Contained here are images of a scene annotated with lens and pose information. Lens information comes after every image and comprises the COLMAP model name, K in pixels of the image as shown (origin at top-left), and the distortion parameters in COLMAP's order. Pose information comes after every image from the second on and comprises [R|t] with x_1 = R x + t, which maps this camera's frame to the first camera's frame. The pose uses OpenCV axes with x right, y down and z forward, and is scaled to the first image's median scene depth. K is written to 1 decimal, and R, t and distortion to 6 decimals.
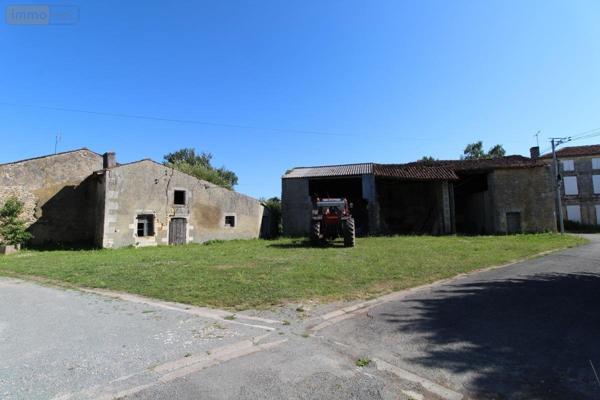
lens RADIAL K [[281.5, 0, 300.3], [0, 281.5, 195.9], [0, 0, 1]] dist [0.001928, -0.014074]
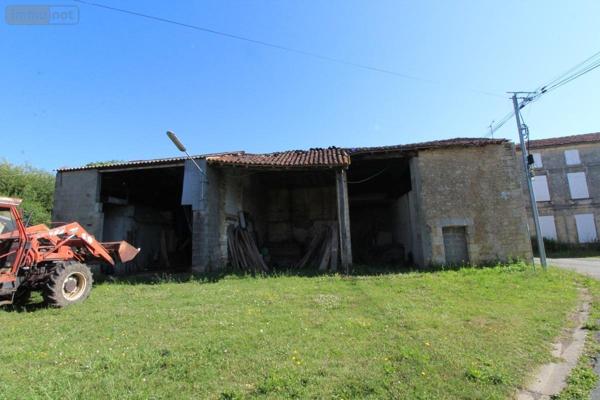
lens RADIAL K [[281.5, 0, 300.3], [0, 281.5, 195.9], [0, 0, 1]] dist [0.001928, -0.014074]
pose [[0.995874, -0.007251, 0.090460, 0.403836], [0.013412, 0.997617, -0.067685, 0.031430], [-0.089753, 0.068619, 0.993597, 0.470911]]
